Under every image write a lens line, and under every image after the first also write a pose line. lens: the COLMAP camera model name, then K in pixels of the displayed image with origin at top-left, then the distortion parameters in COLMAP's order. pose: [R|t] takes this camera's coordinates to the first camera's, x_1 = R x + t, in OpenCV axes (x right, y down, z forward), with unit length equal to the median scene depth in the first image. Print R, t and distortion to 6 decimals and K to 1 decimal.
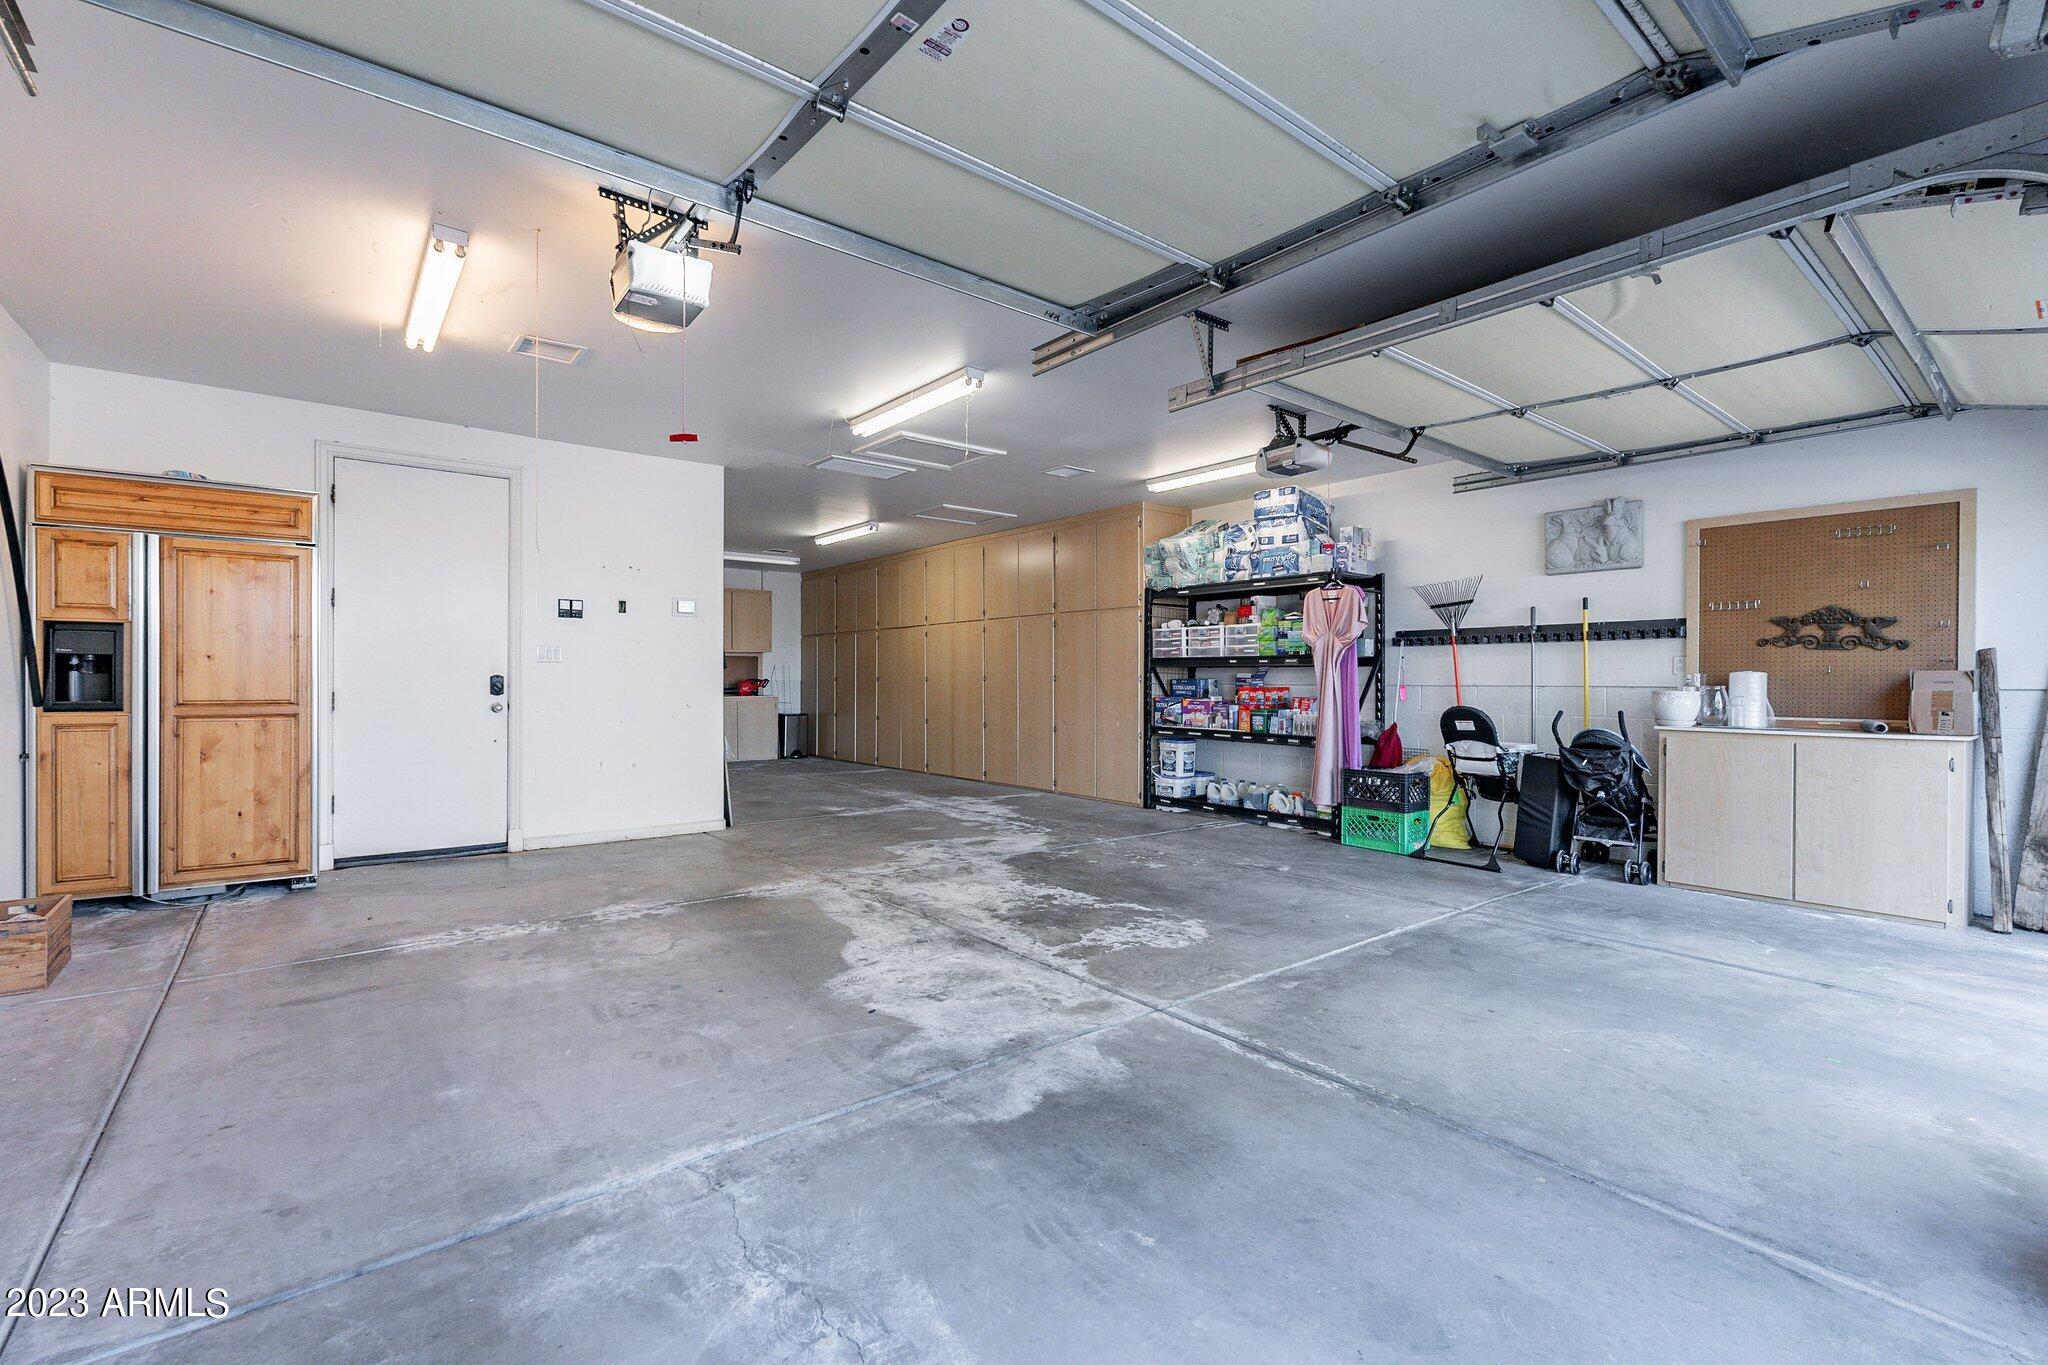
lens RADIAL K [[906.3, 0, 1025.8], [0, 906.3, 684.2], [0, 0, 1]] dist [-0.000892, -0.000455]
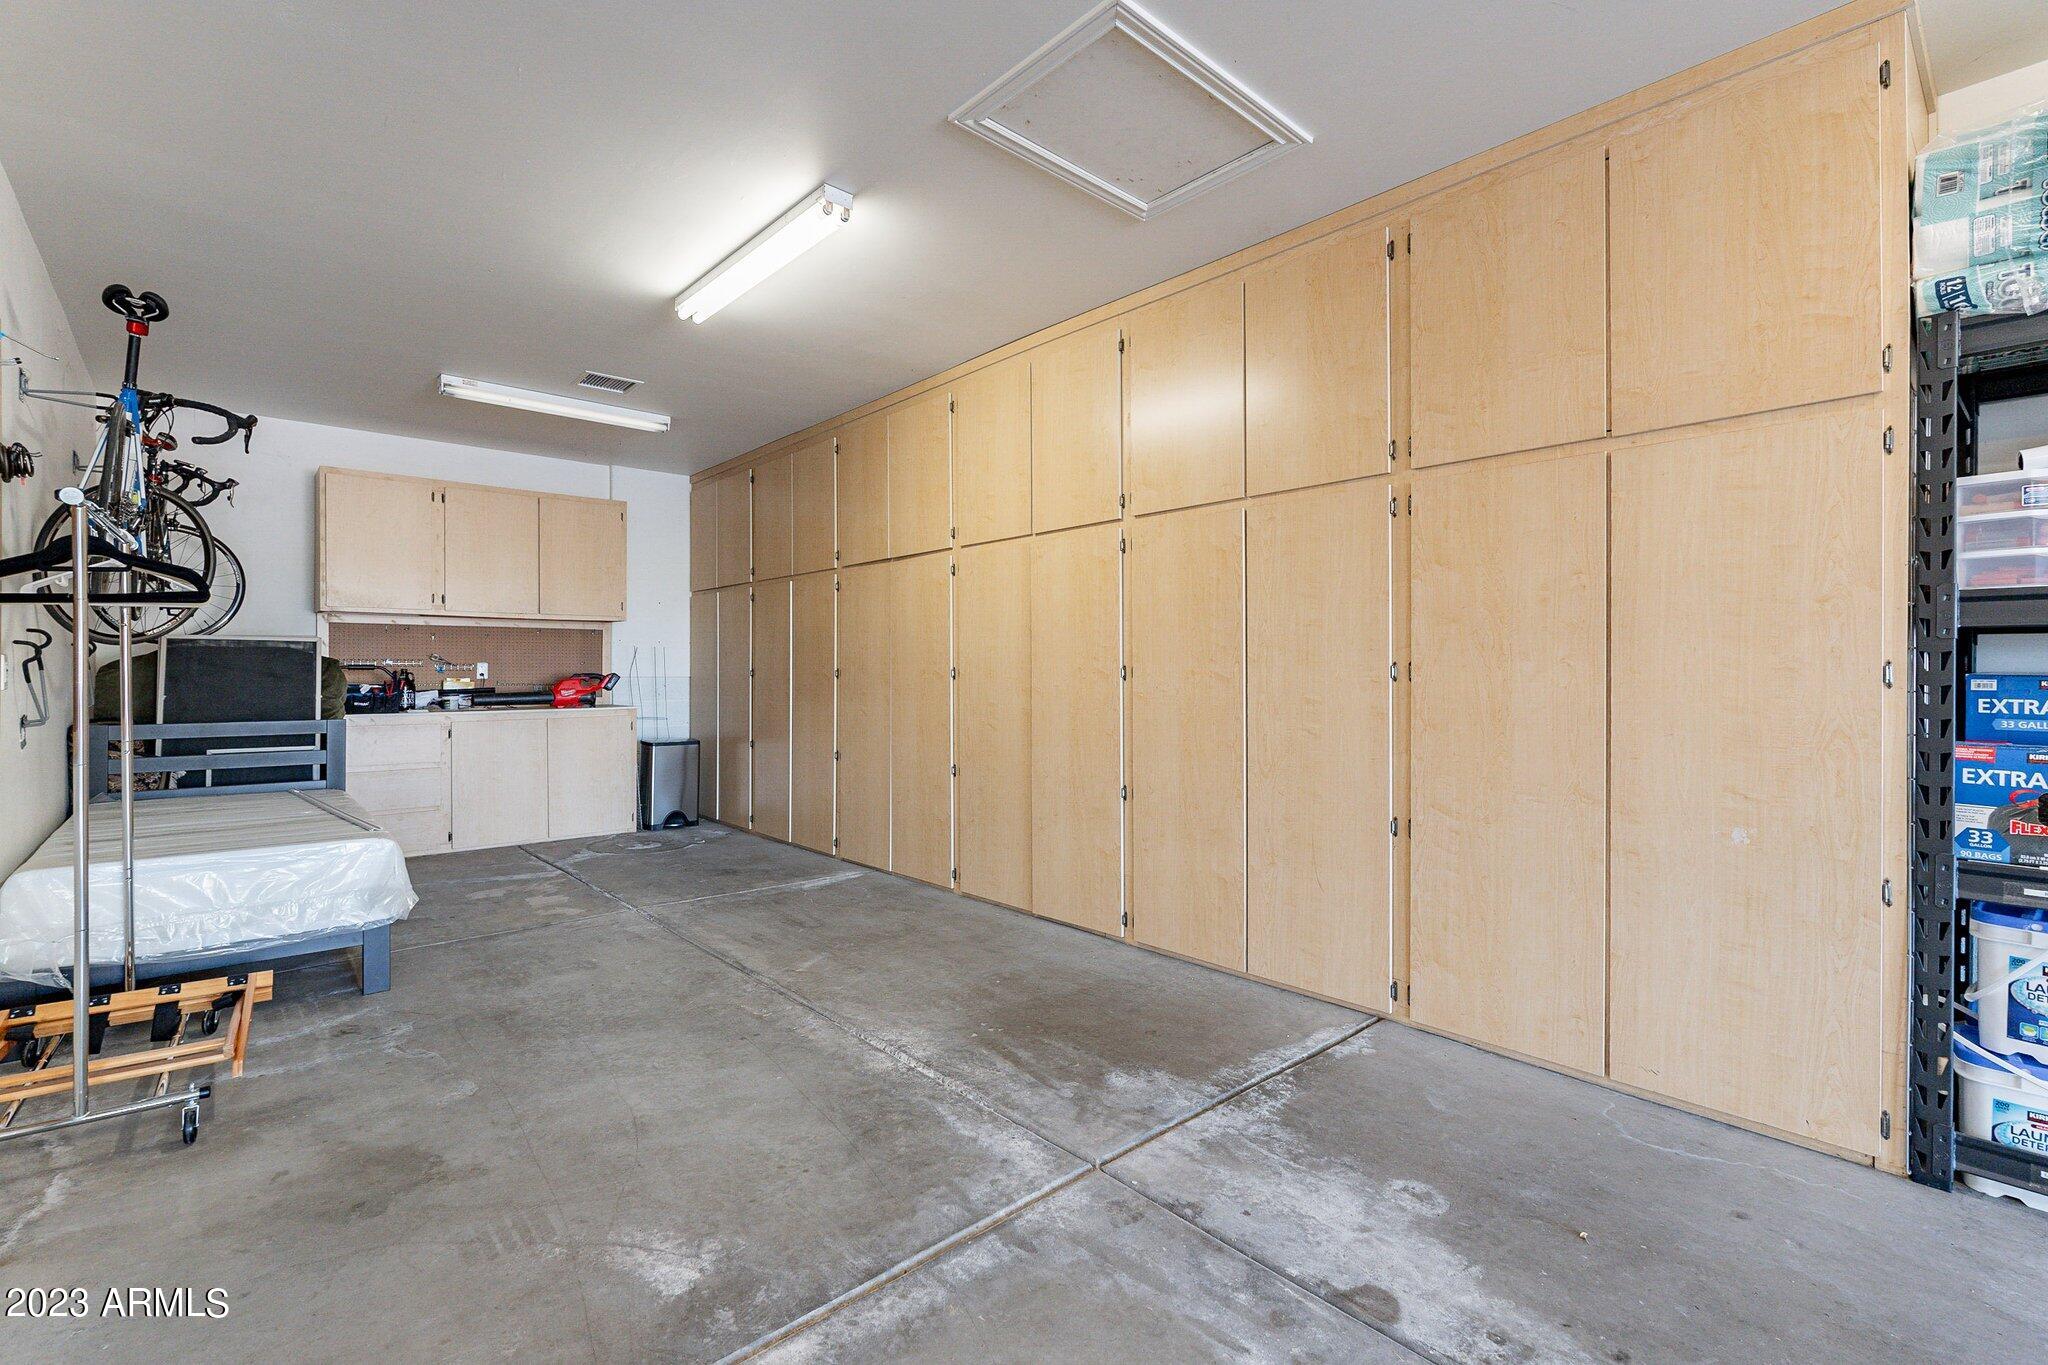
lens RADIAL K [[906.3, 0, 1024.7], [0, 906.3, 675.5], [0, 0, 1]] dist [-0.000892, -0.000455]
pose [[0.998539, -0.002471, 0.053984, -0.091381], [0.002490, 0.999997, -0.000286, -0.004180], [-0.053983, 0.000420, 0.998542, 0.521689]]
